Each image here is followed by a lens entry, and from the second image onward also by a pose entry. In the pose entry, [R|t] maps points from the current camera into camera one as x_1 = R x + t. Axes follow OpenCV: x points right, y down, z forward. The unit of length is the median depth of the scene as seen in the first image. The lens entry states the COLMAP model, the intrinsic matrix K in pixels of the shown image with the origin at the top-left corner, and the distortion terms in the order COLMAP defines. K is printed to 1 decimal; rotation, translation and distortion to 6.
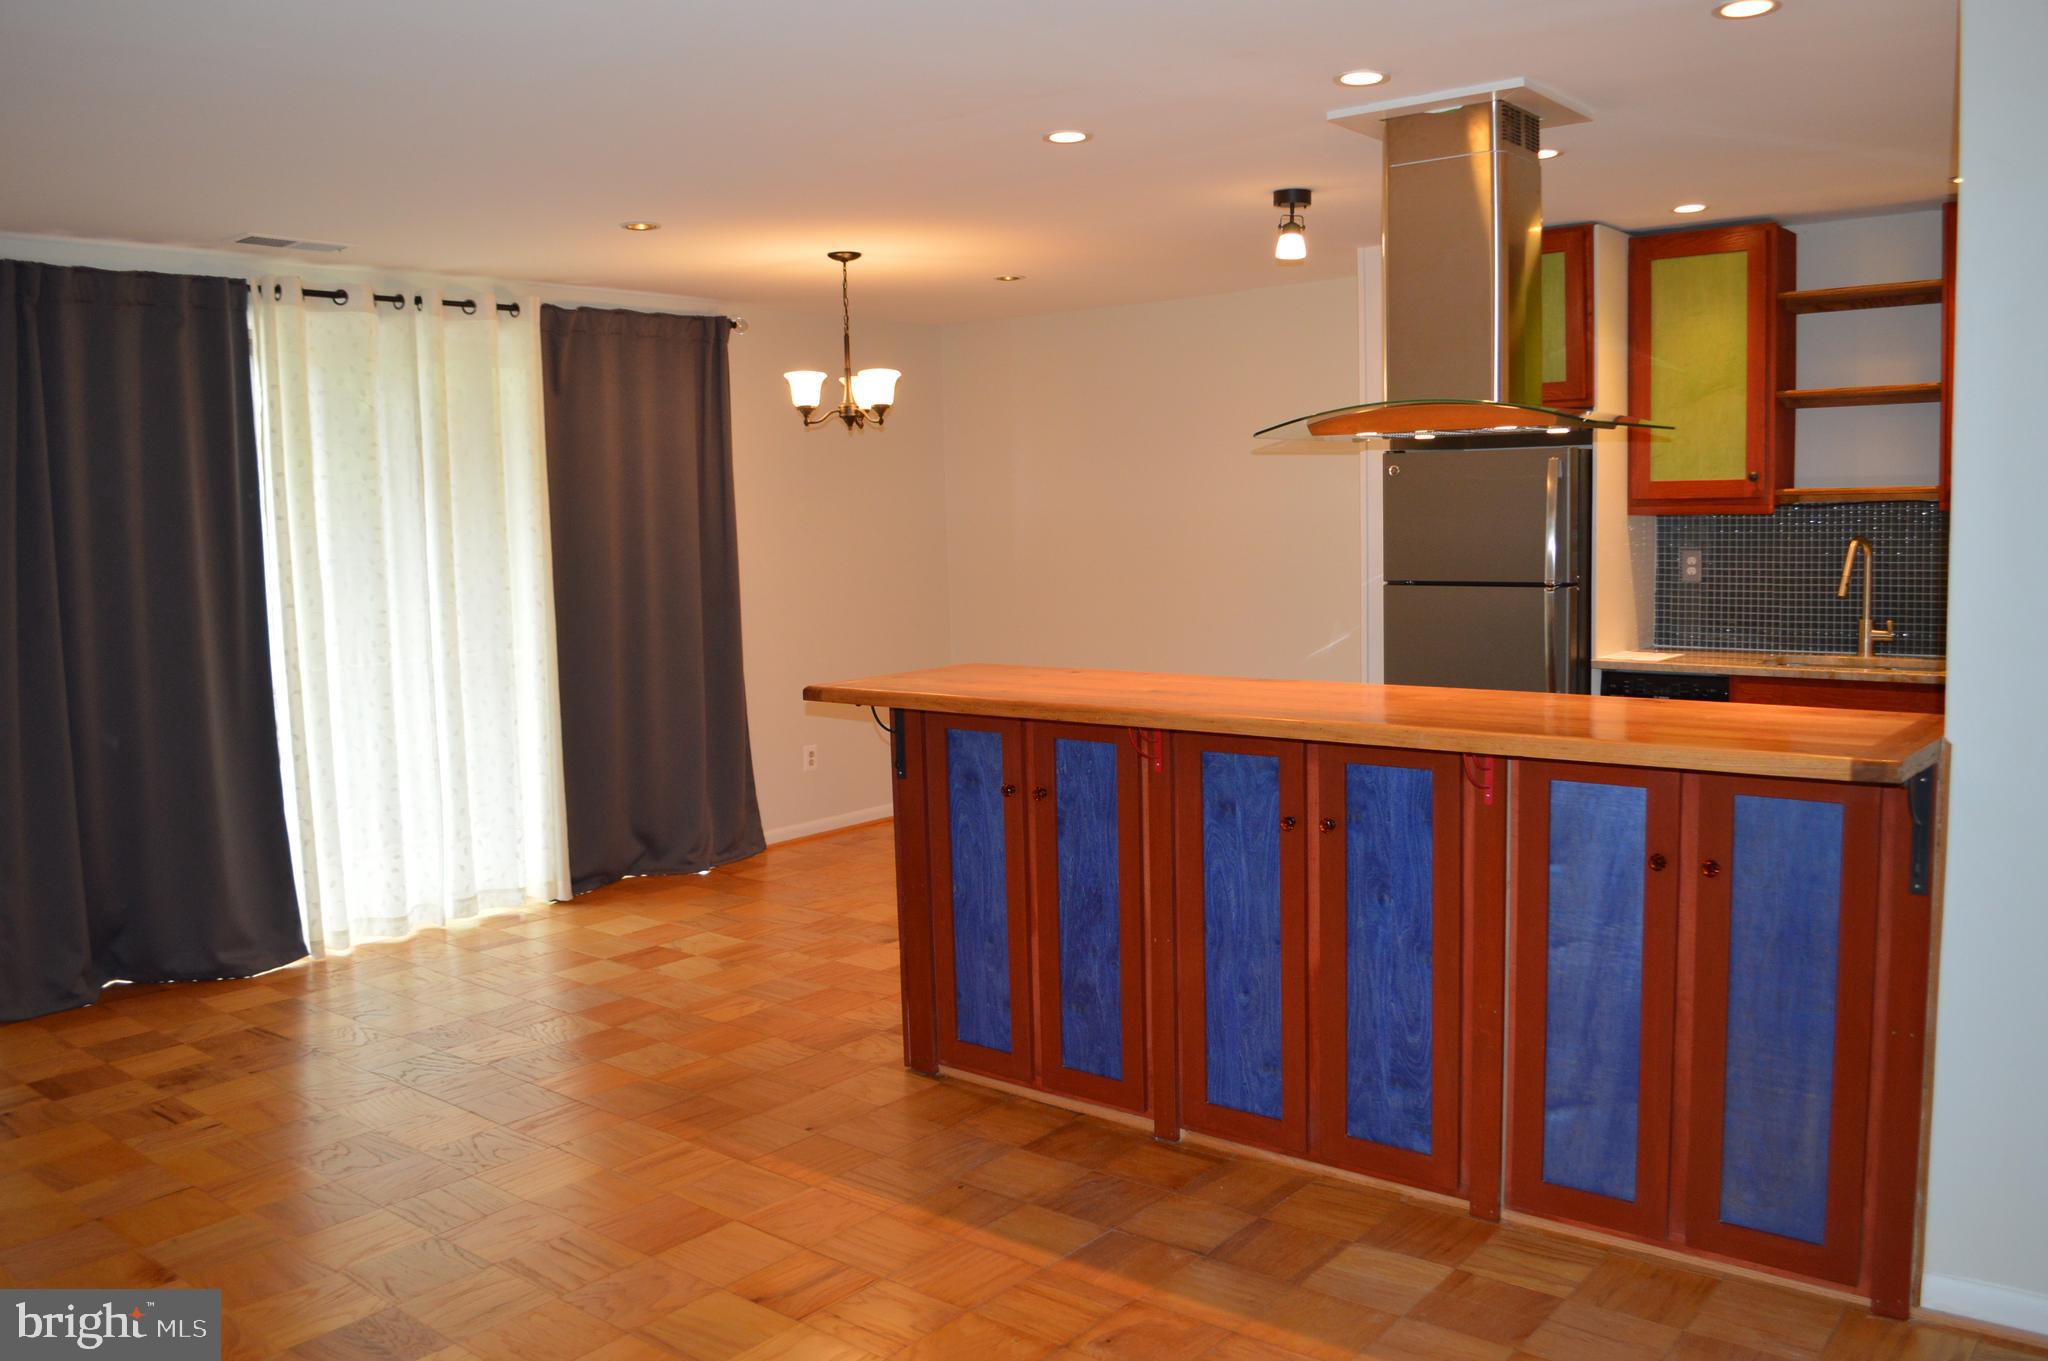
lens RADIAL K [[1640.8, 0, 1054.9], [0, 1640.8, 681.5], [0, 0, 1]] dist [-0.085684, 0.016804]
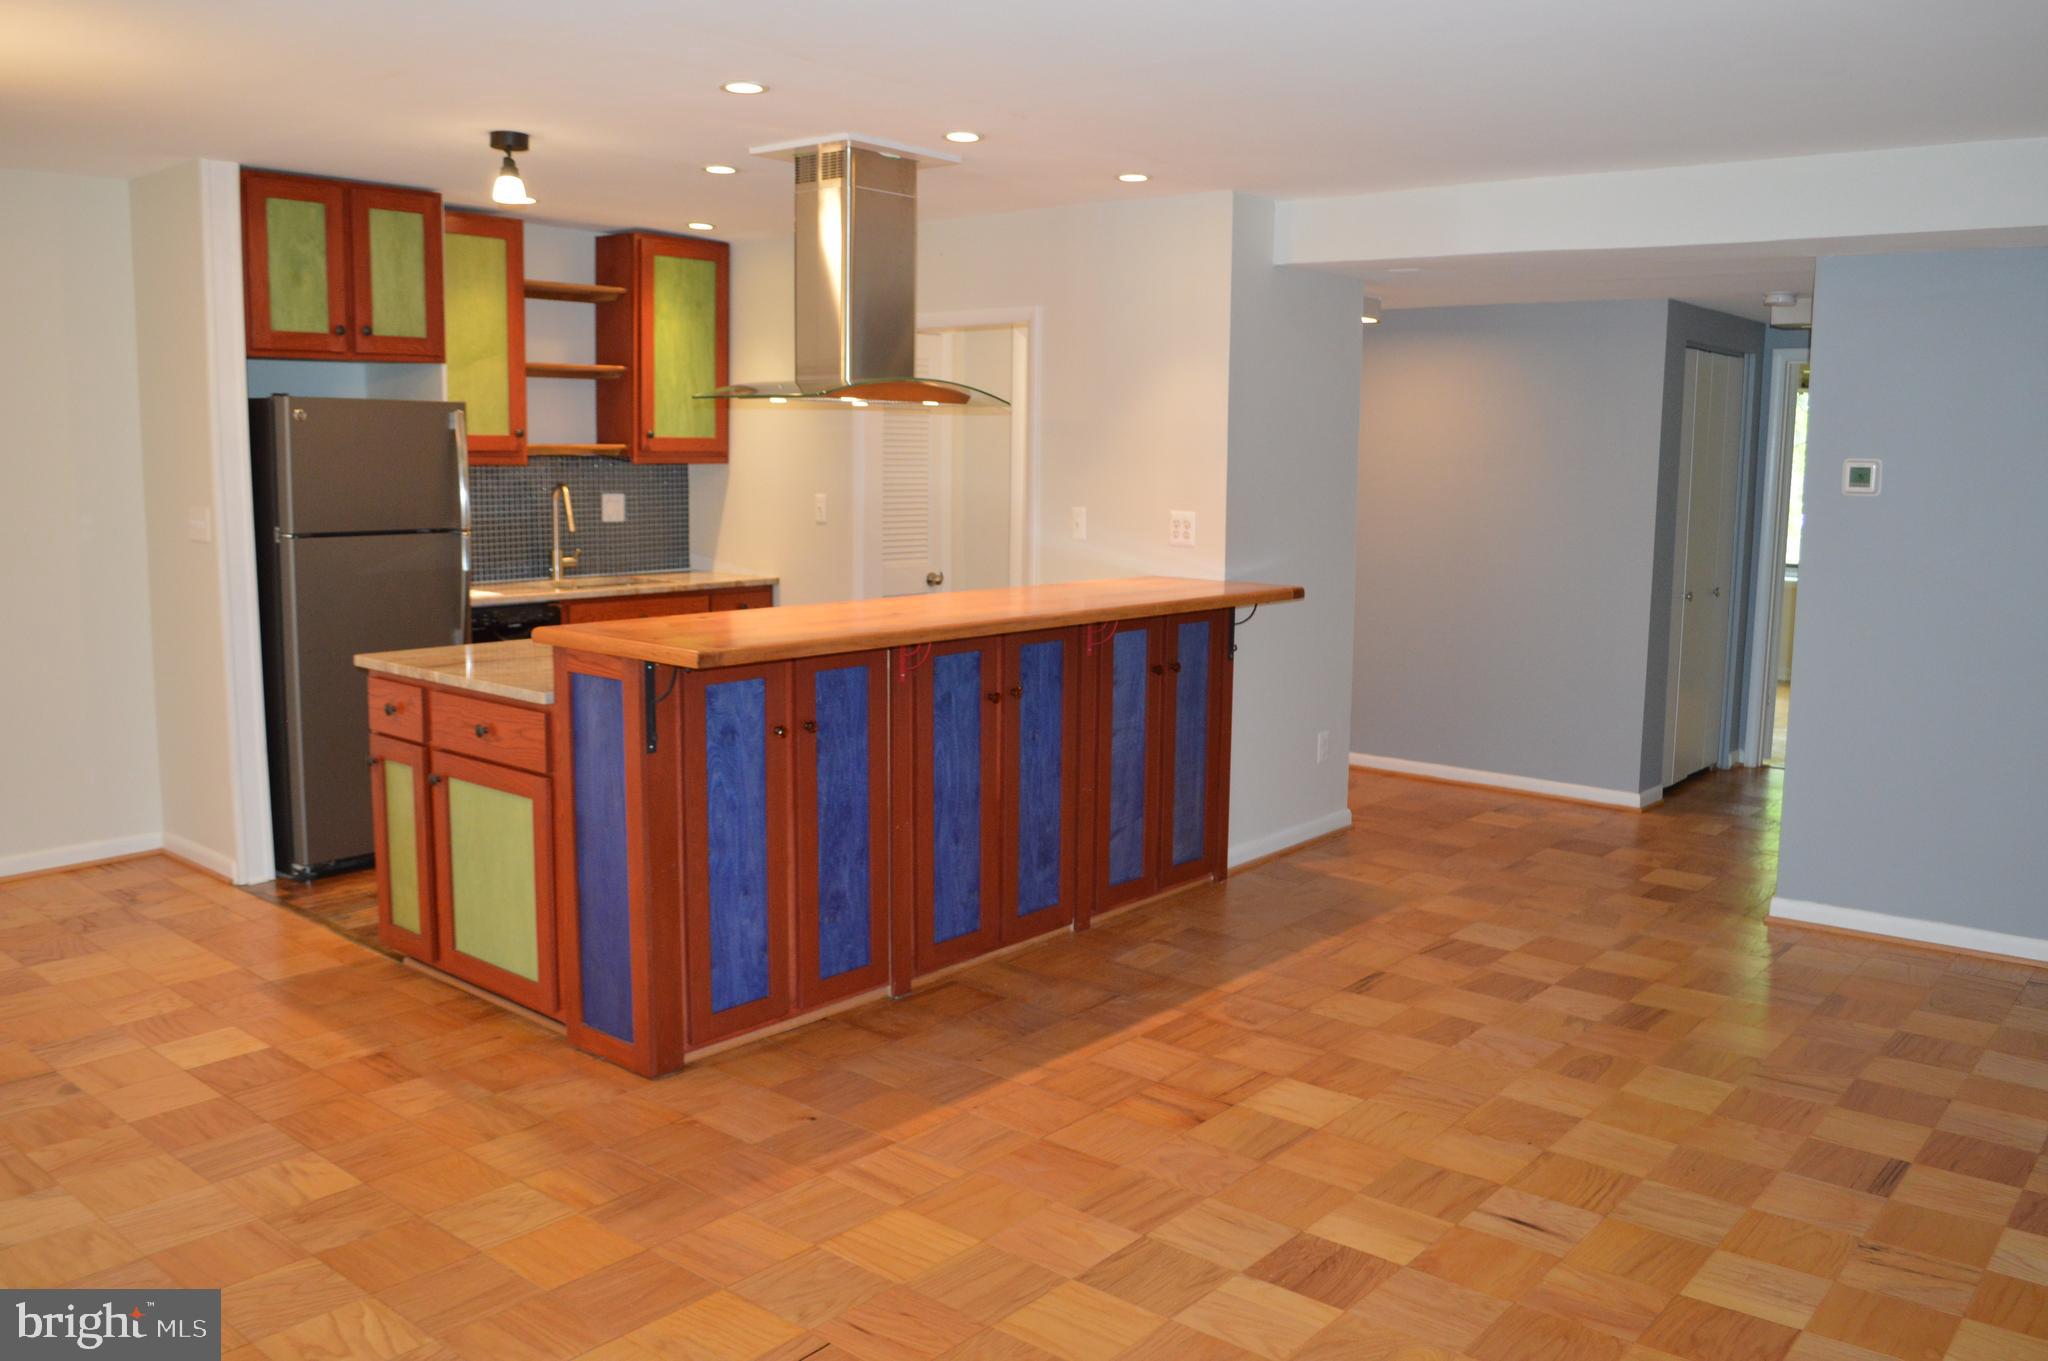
lens RADIAL K [[1640.8, 0, 1034.8], [0, 1640.8, 680.1], [0, 0, 1]] dist [-0.085684, 0.016804]
pose [[0.017990, -0.118619, 0.992777, -0.768356], [0.089182, 0.989170, 0.116572, -0.053050], [-0.995853, 0.086440, 0.028374, 0.603861]]
